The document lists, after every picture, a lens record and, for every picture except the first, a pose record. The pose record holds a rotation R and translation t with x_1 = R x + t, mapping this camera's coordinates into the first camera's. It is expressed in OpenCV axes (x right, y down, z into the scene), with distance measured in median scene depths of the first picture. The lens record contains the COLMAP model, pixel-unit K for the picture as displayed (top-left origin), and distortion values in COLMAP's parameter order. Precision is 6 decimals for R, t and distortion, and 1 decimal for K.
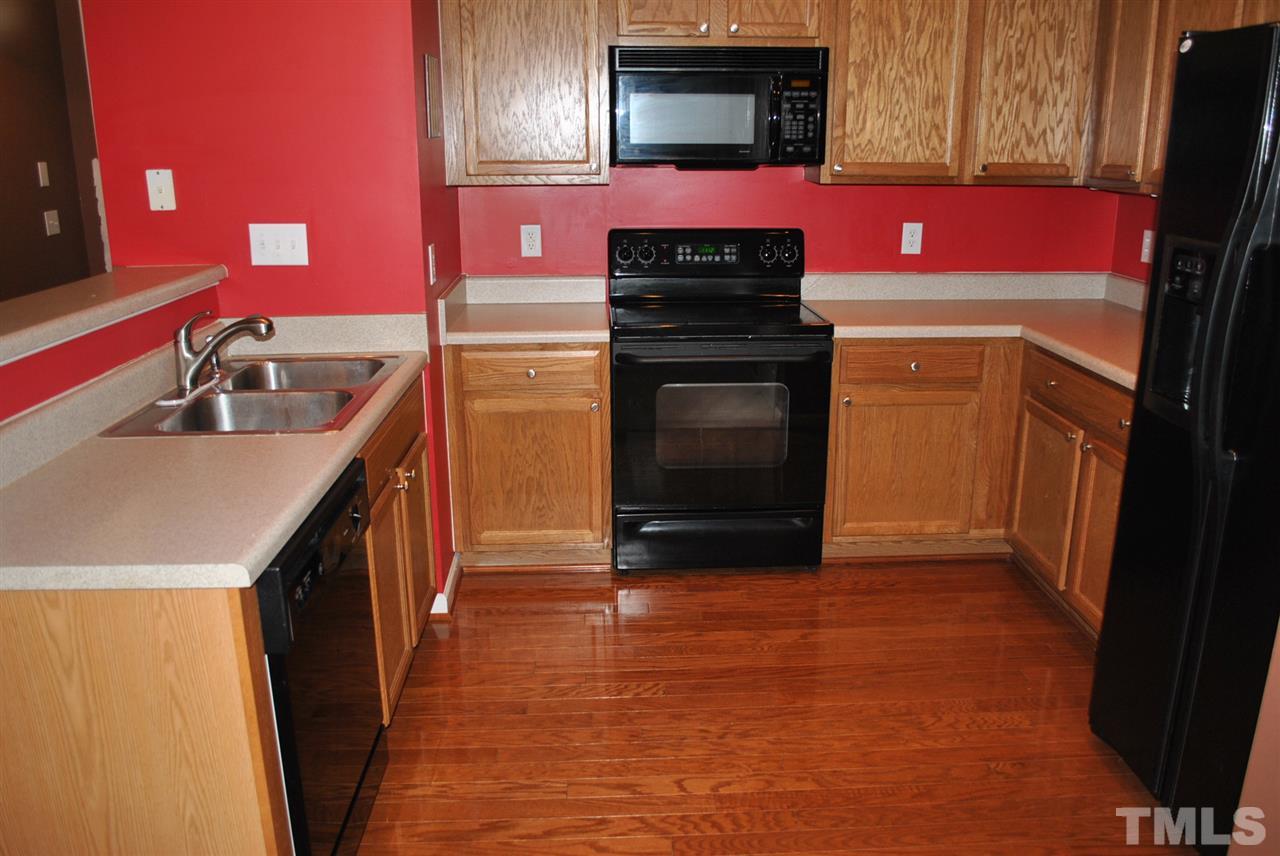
lens RADIAL K [[1010.7, 0, 644.3], [0, 1010.7, 423.9], [0, 0, 1]] dist [-0.081592, 0.009138]
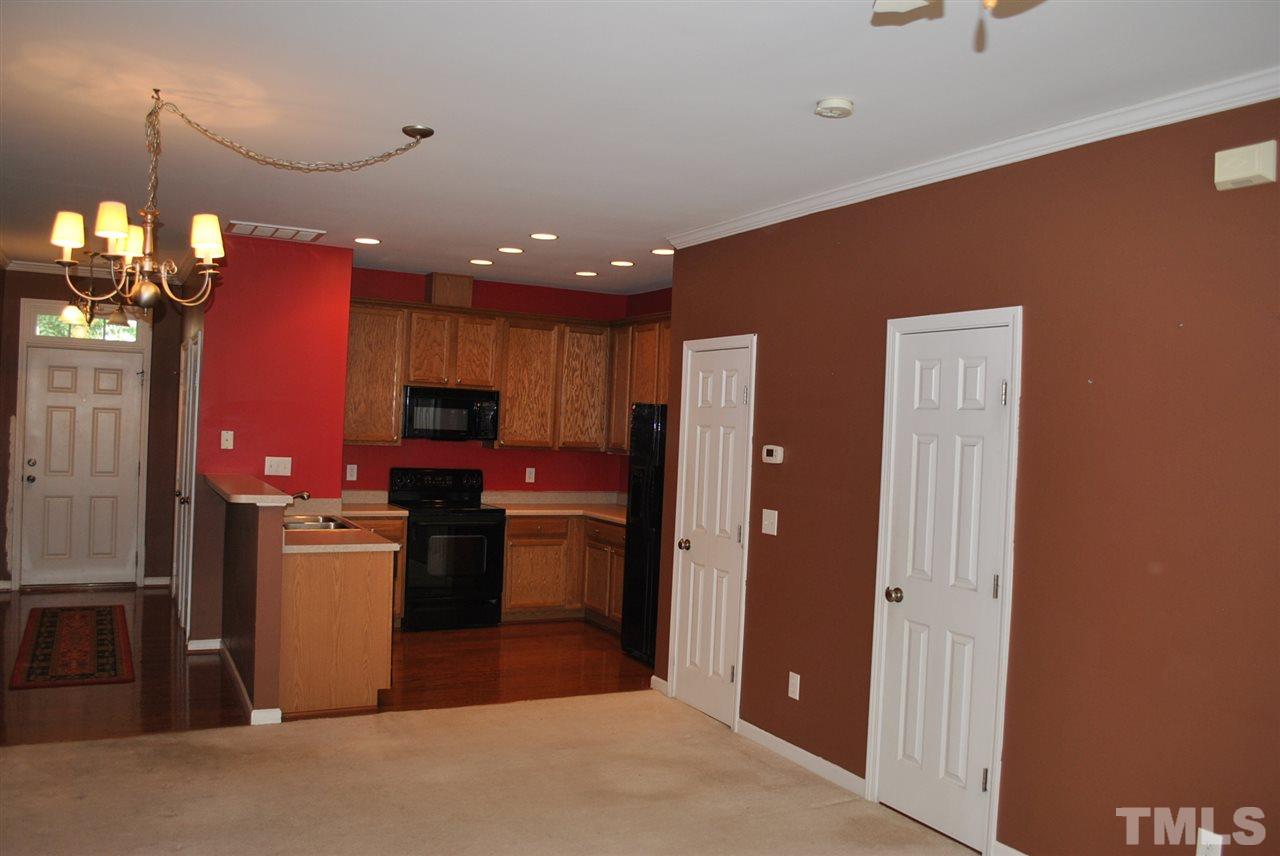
lens RADIAL K [[1010.7, 0, 644.3], [0, 1010.7, 423.9], [0, 0, 1]] dist [-0.081592, 0.009138]
pose [[0.900009, 0.041310, 0.433909, -0.518058], [0.075321, 0.965782, -0.248177, 0.299686], [-0.429313, 0.256045, 0.866101, -1.140626]]
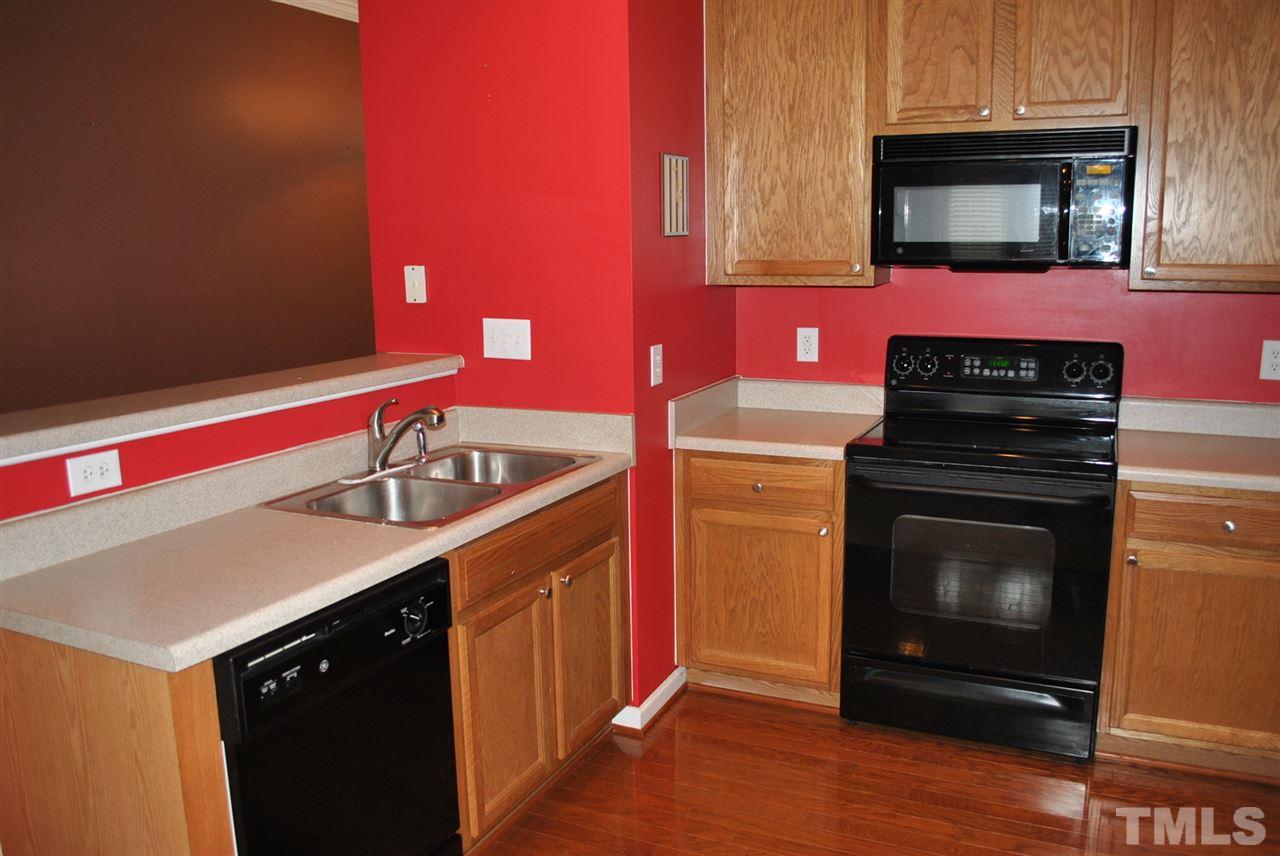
lens RADIAL K [[1010.7, 0, 644.3], [0, 1010.7, 423.9], [0, 0, 1]] dist [-0.081592, 0.009138]
pose [[0.887755, 0.071297, -0.454761, 0.206891], [-0.113487, 0.991337, -0.066121, -0.033786], [0.446107, 0.110308, 0.888156, 0.123565]]
